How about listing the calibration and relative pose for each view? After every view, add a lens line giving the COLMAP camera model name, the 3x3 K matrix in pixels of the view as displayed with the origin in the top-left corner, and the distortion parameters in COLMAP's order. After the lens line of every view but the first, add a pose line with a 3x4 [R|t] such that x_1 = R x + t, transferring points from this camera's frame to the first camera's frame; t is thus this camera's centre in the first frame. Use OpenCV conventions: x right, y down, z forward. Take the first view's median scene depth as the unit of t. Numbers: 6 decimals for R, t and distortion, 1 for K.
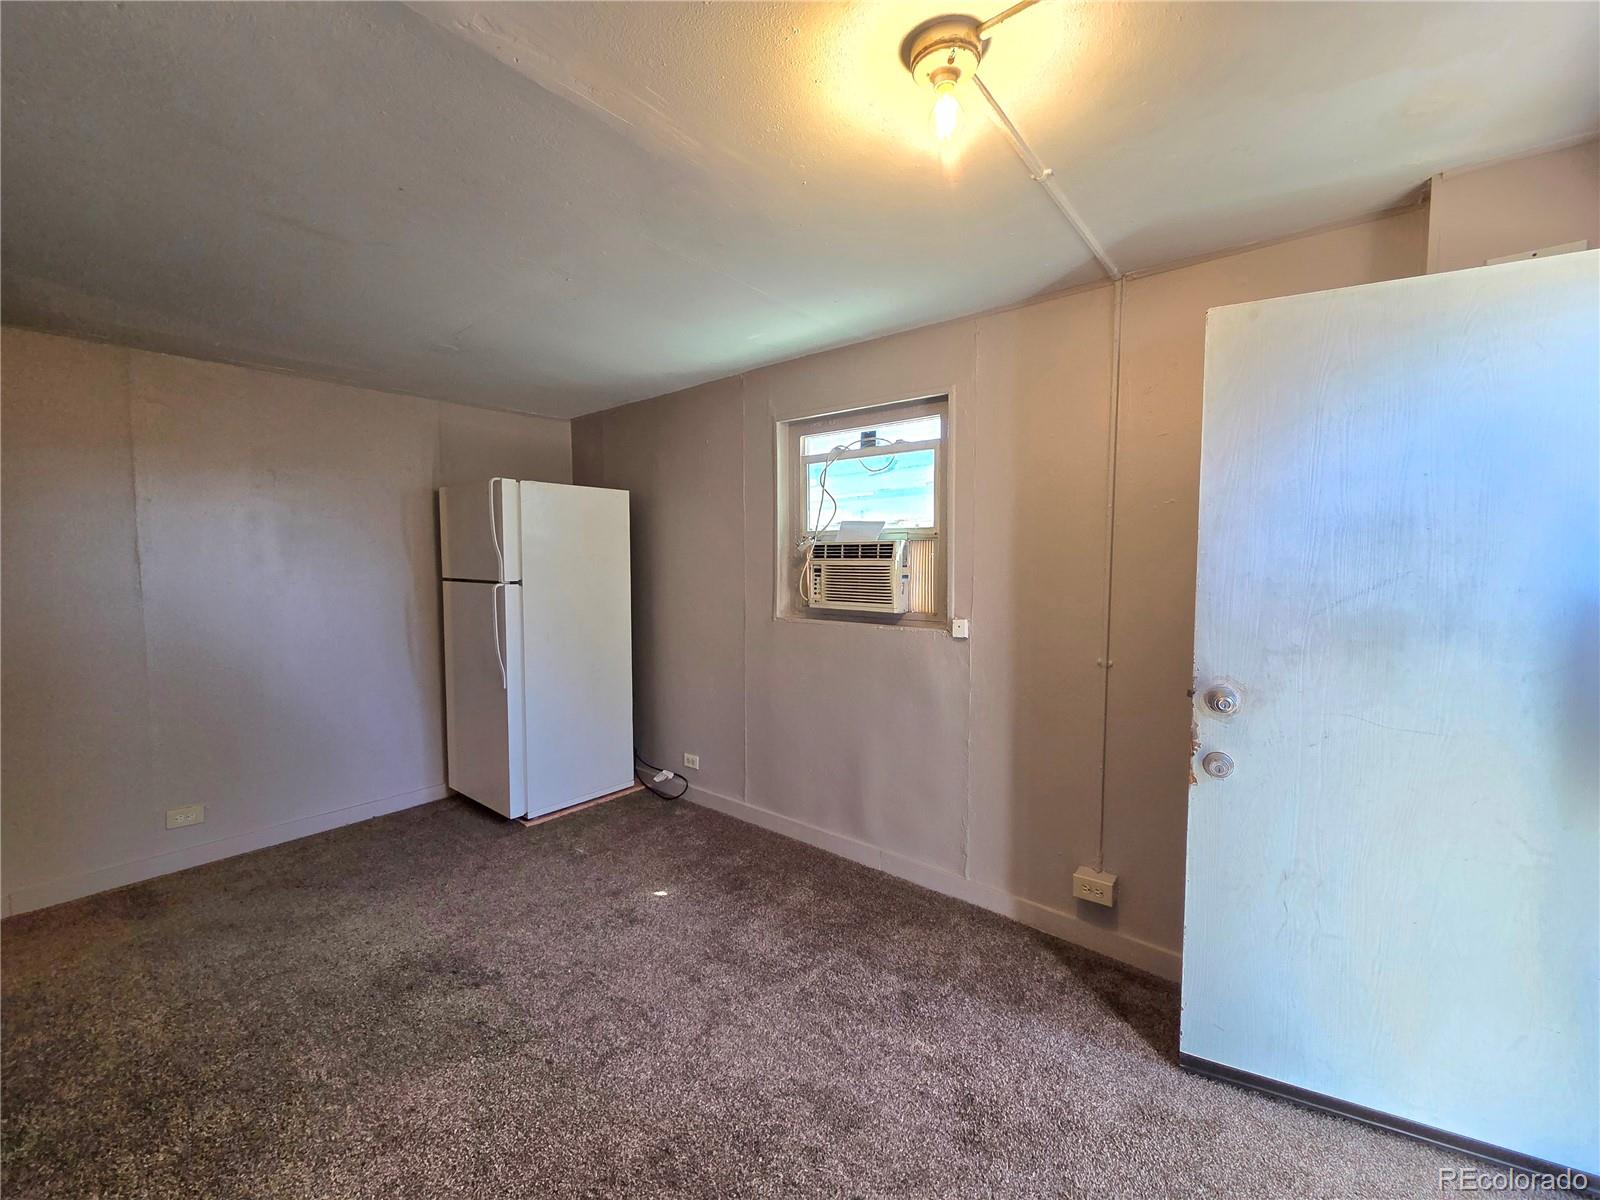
lens RADIAL K [[655.8, 0, 792.8], [0, 655.8, 598.7], [0, 0, 1]] dist [0.002864, -0.001768]
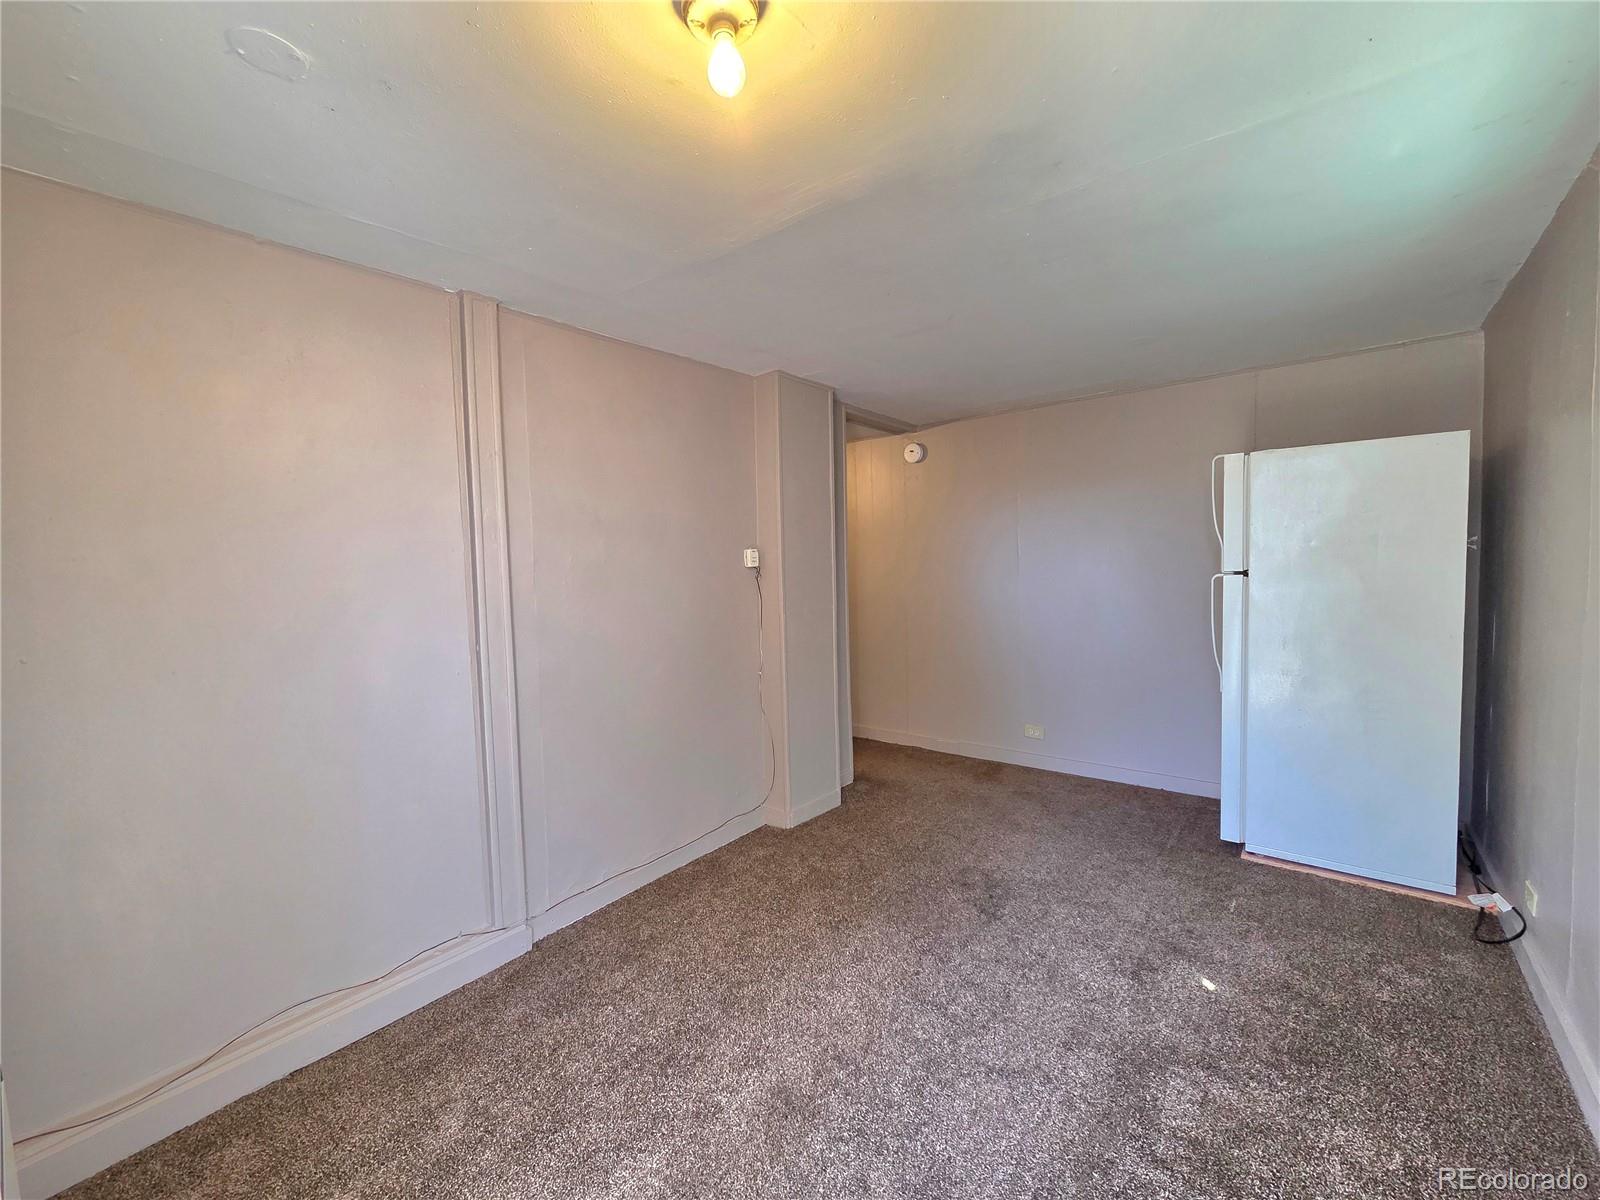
lens RADIAL K [[655.8, 0, 795.1], [0, 655.8, 598.0], [0, 0, 1]] dist [0.002864, -0.001768]
pose [[0.020911, 0.061543, -0.997885, 0.462609], [-0.033094, 0.997599, 0.060832, -0.027014], [0.999233, 0.031752, 0.022897, 0.429332]]
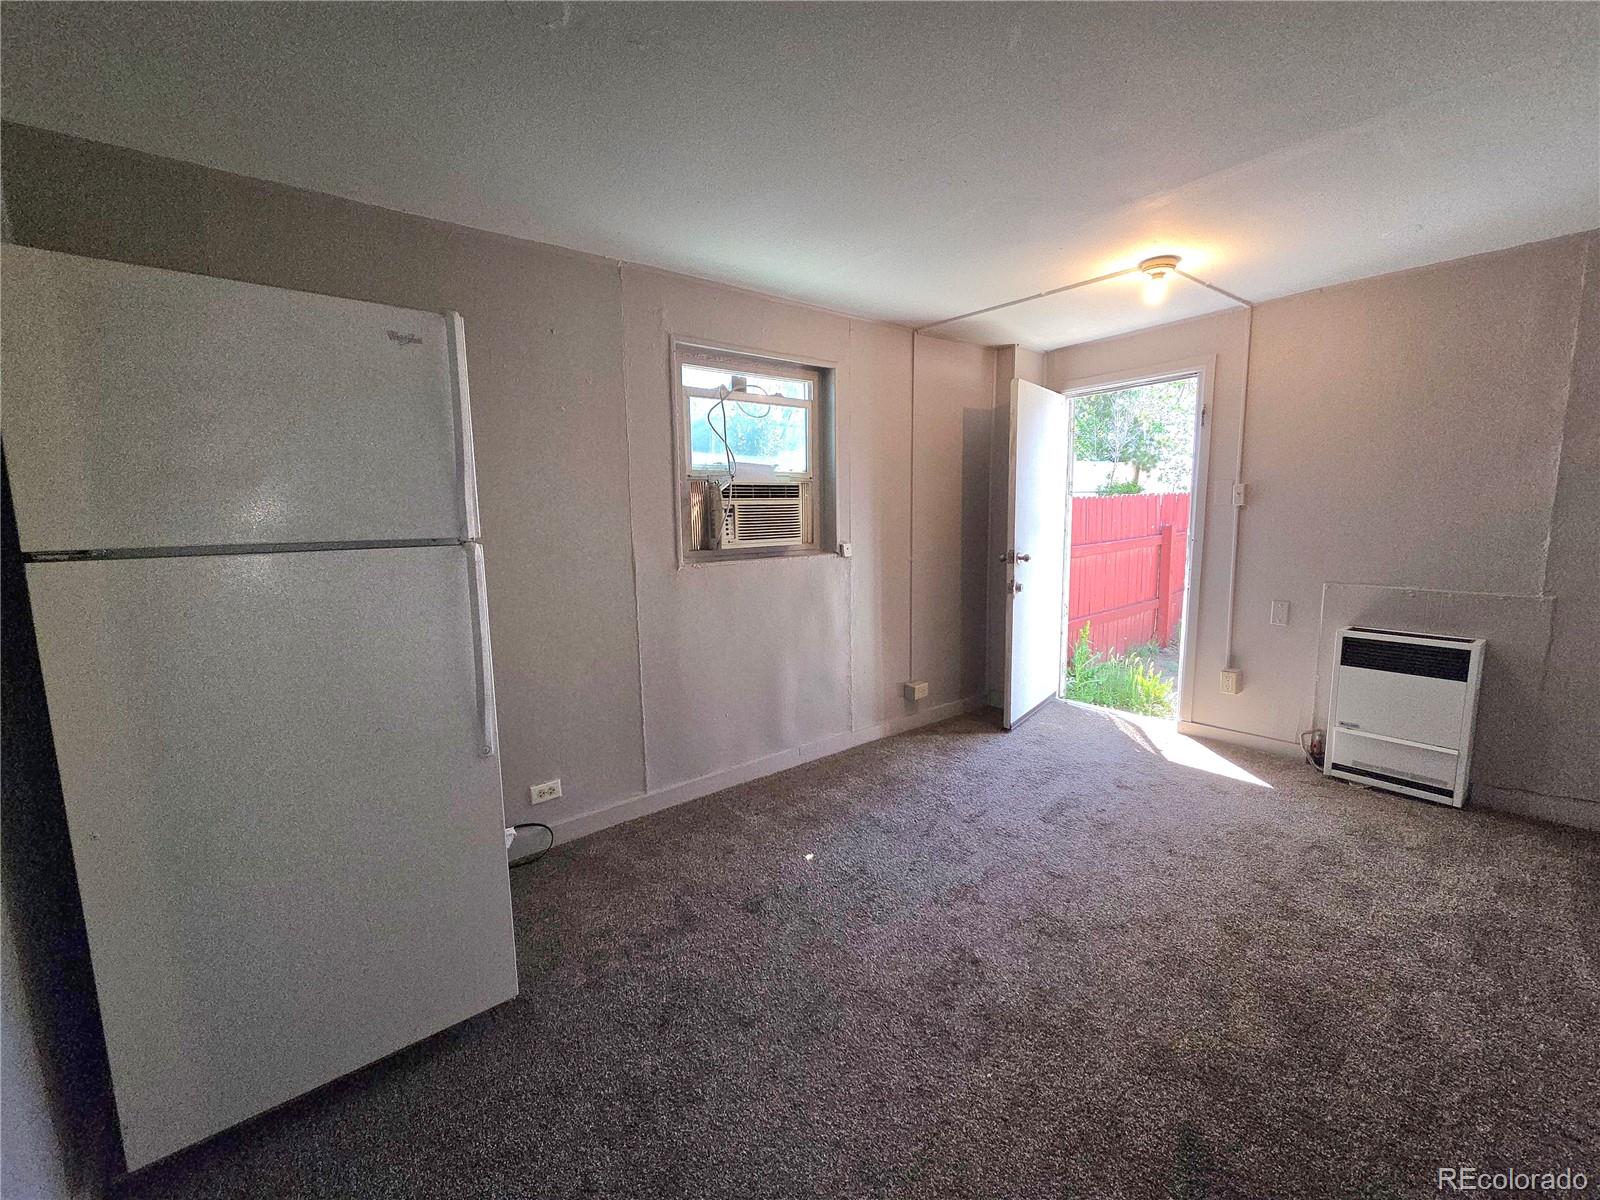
lens RADIAL K [[655.8, 0, 797.3], [0, 655.8, 599.3], [0, 0, 1]] dist [0.002864, -0.001768]
pose [[0.186885, -0.132289, 0.973434, -0.938577], [0.085463, 0.989324, 0.118041, -0.019055], [-0.978657, 0.061133, 0.196196, 0.726520]]
